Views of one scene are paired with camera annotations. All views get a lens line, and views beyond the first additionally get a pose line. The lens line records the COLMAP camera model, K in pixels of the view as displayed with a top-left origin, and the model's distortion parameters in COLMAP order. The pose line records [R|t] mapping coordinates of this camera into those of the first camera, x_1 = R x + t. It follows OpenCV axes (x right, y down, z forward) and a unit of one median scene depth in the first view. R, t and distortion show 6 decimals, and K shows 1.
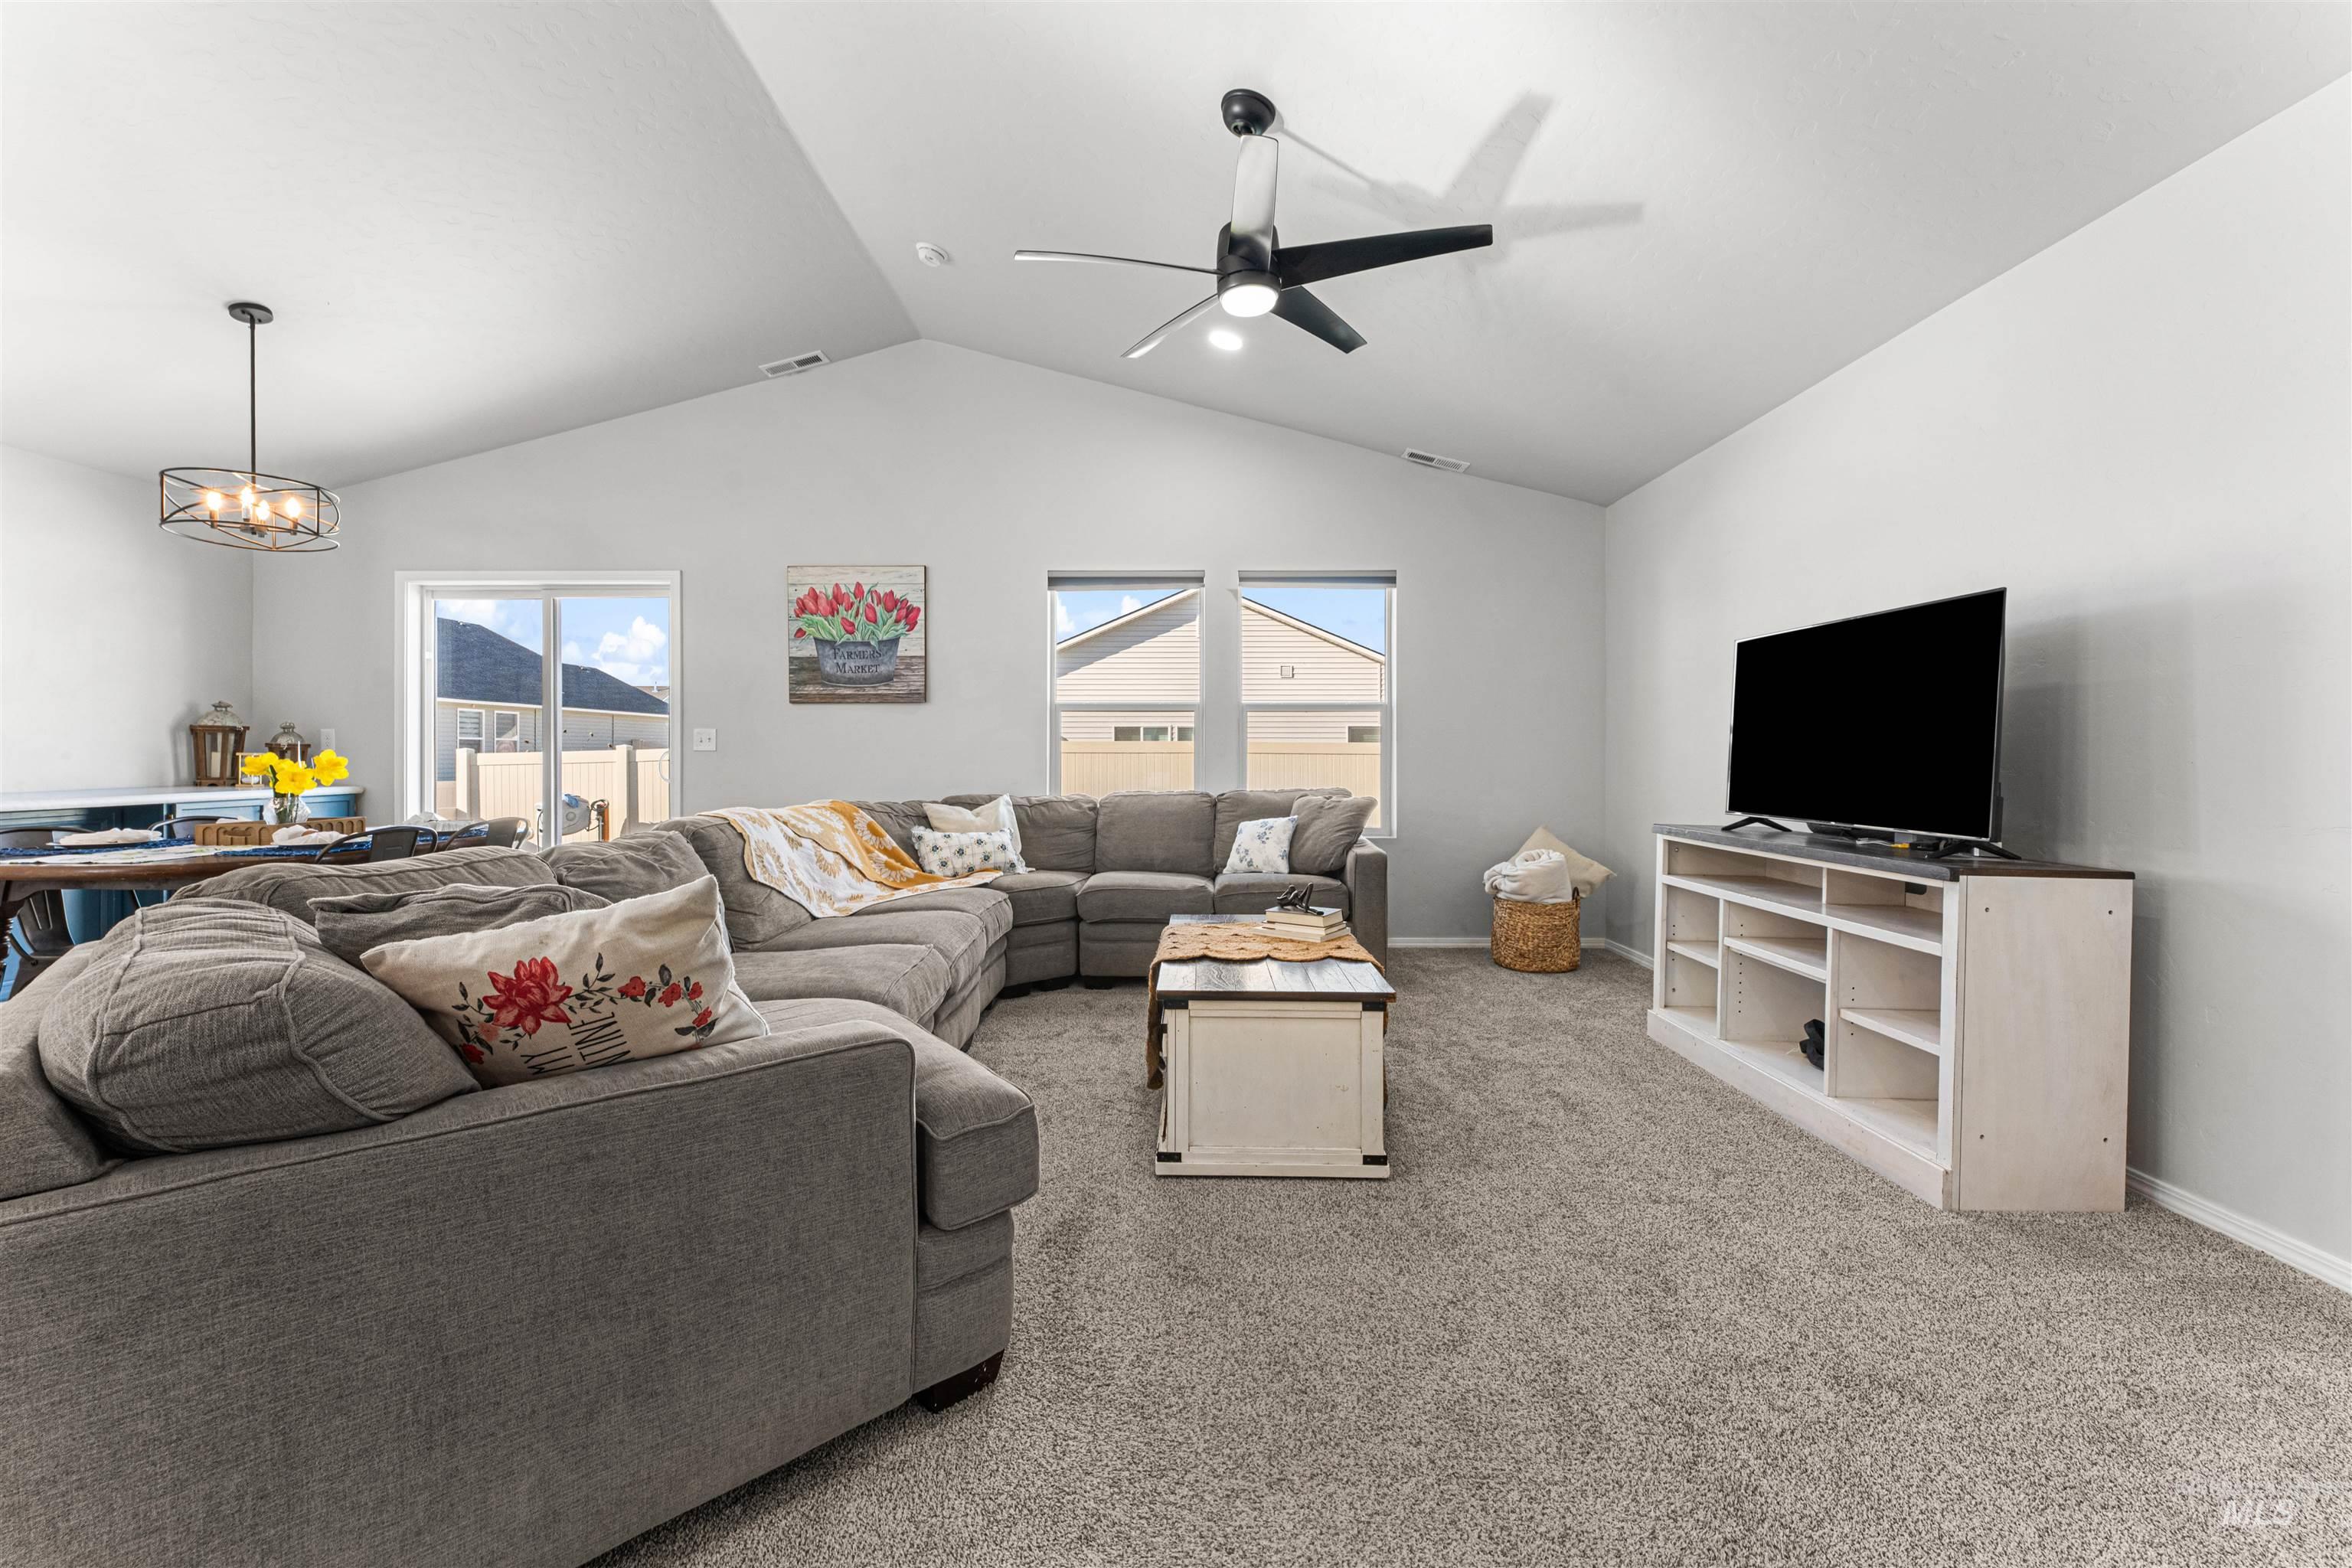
lens RADIAL K [[952.6, 0, 1172.6], [0, 952.6, 754.5], [0, 0, 1]] dist [0.001670, -0.000826]
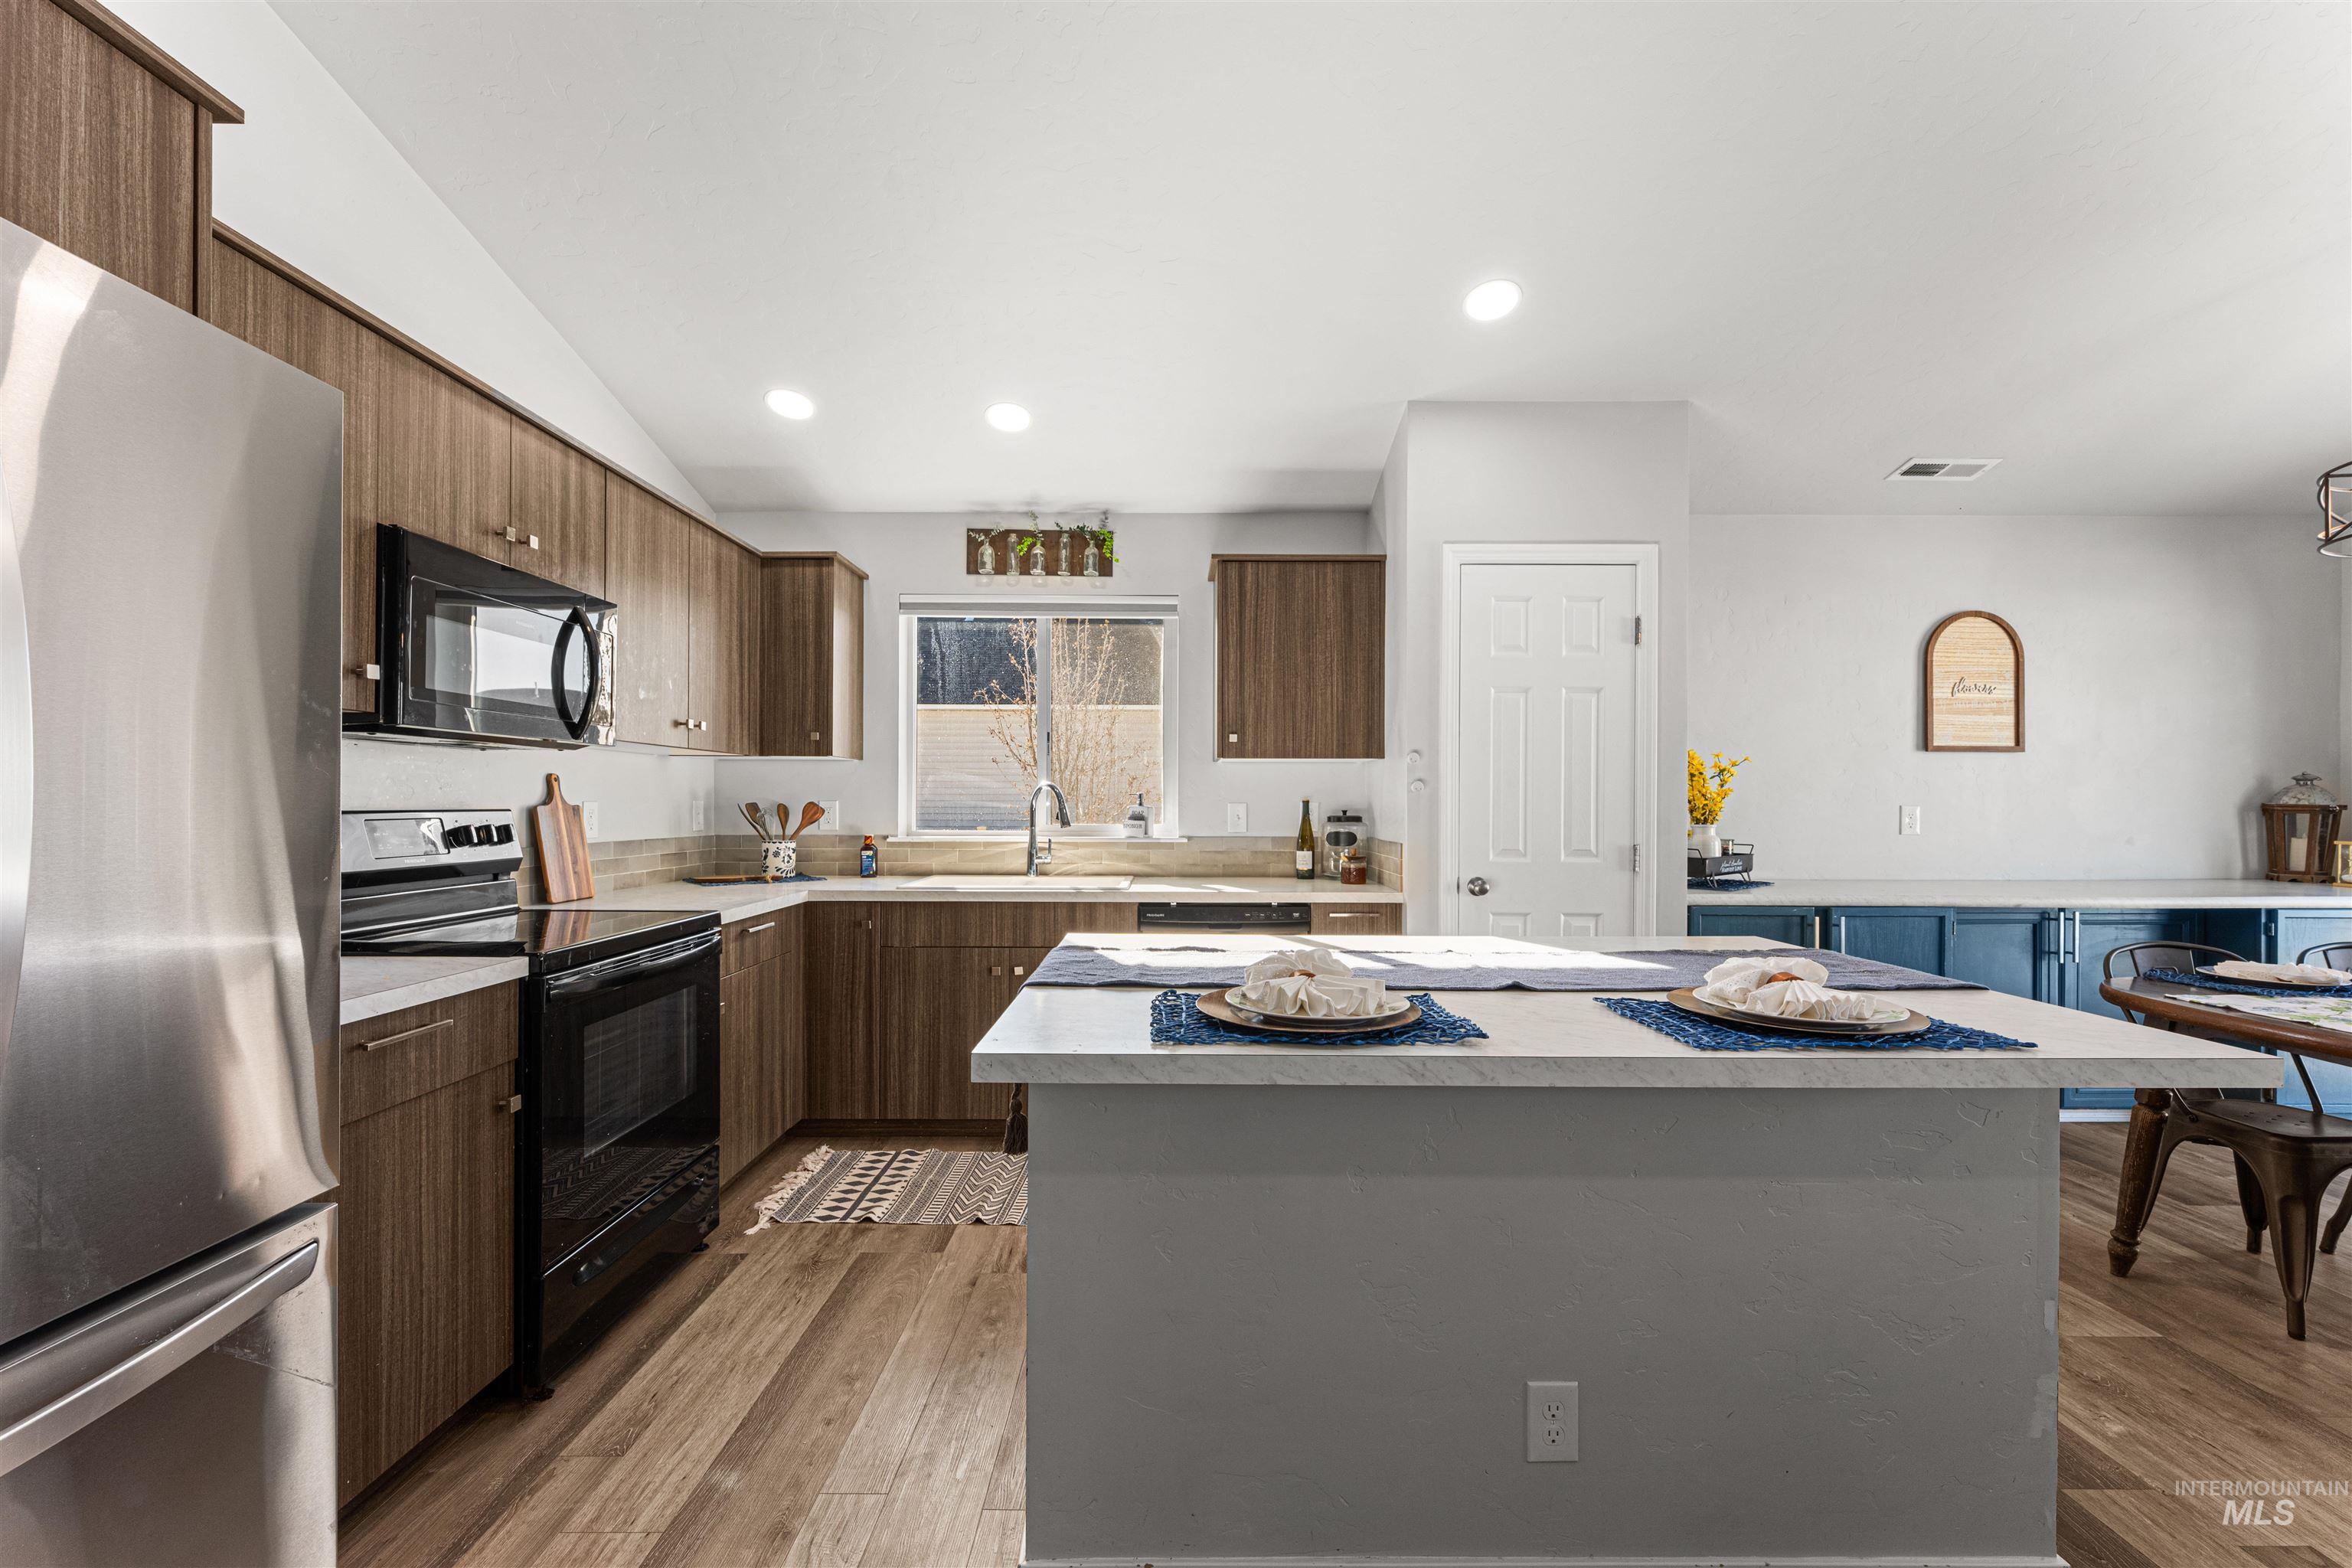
lens RADIAL K [[952.6, 0, 1175.5], [0, 952.6, 798.2], [0, 0, 1]] dist [0.001670, -0.000826]
pose [[0.011339, -0.004836, -0.999924, -0.227320], [-0.004097, 0.999980, -0.004883, -0.026702], [0.999927, 0.004152, 0.011319, 0.072405]]
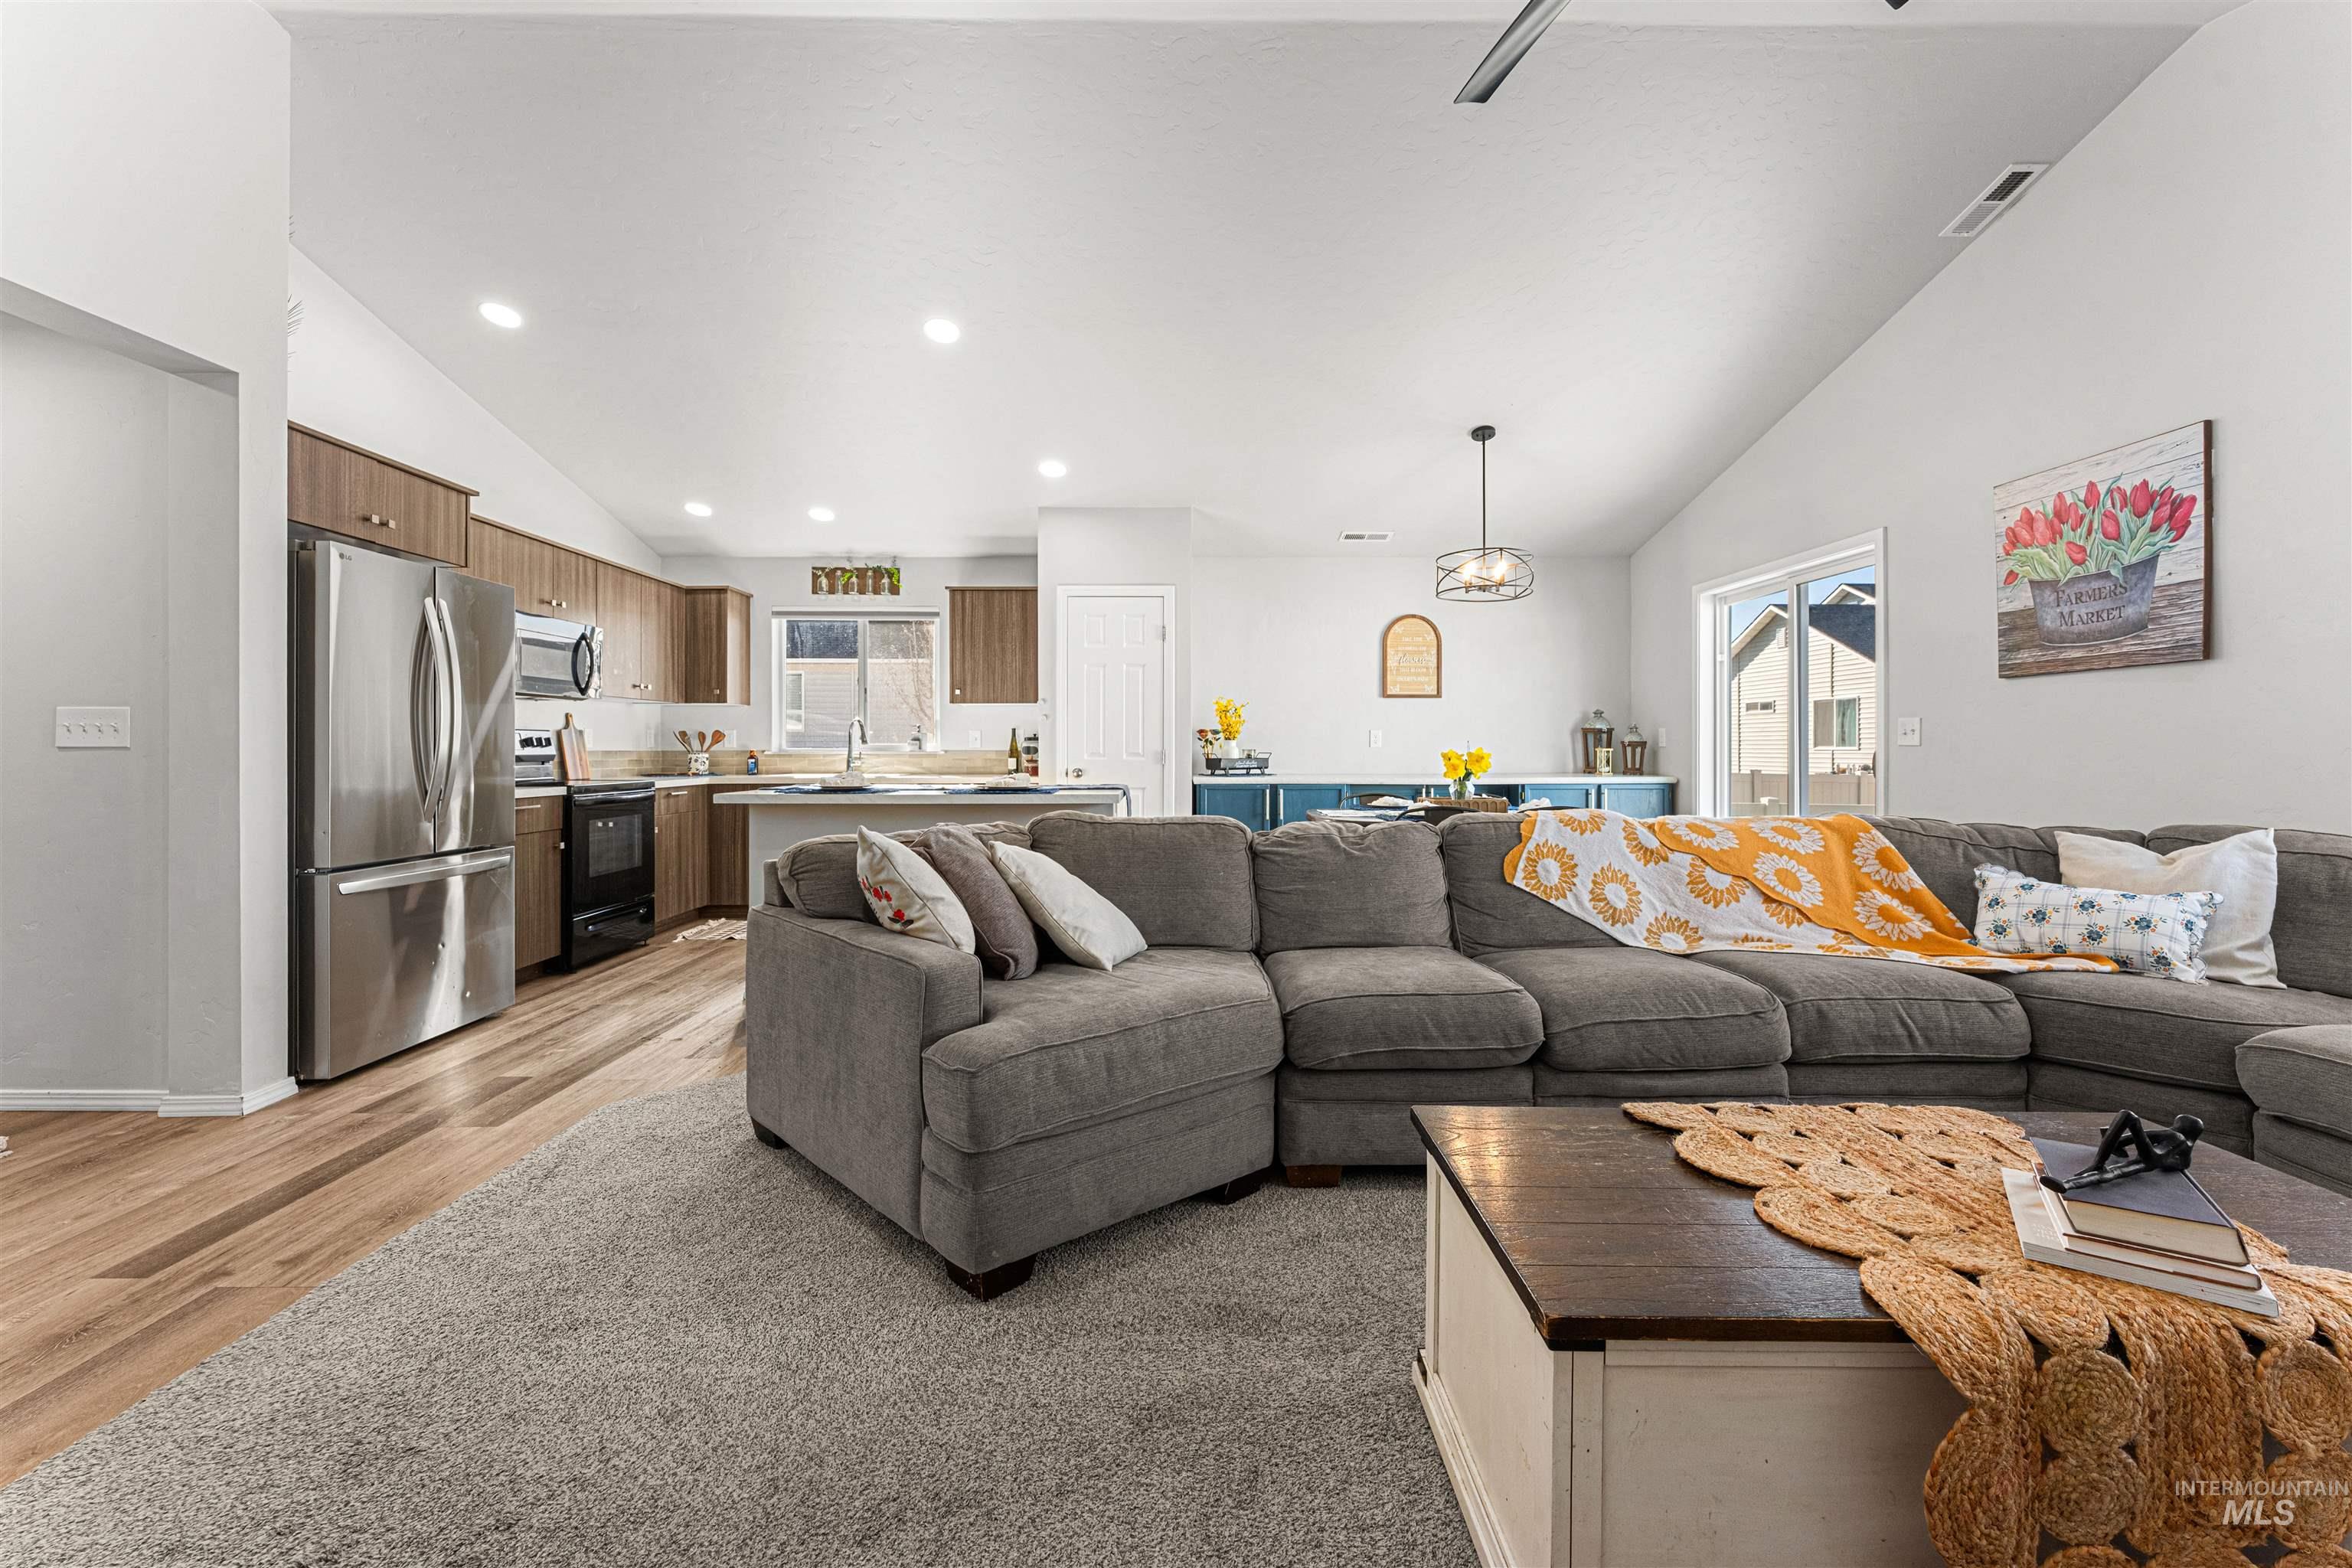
lens RADIAL K [[952.6, 0, 1169.5], [0, 952.6, 742.0], [0, 0, 1]] dist [0.001670, -0.000826]
pose [[0.019743, -0.006865, -0.999782, 0.297193], [0.000333, 0.999976, -0.006859, -0.001793], [0.999805, -0.000198, 0.019745, 0.369119]]
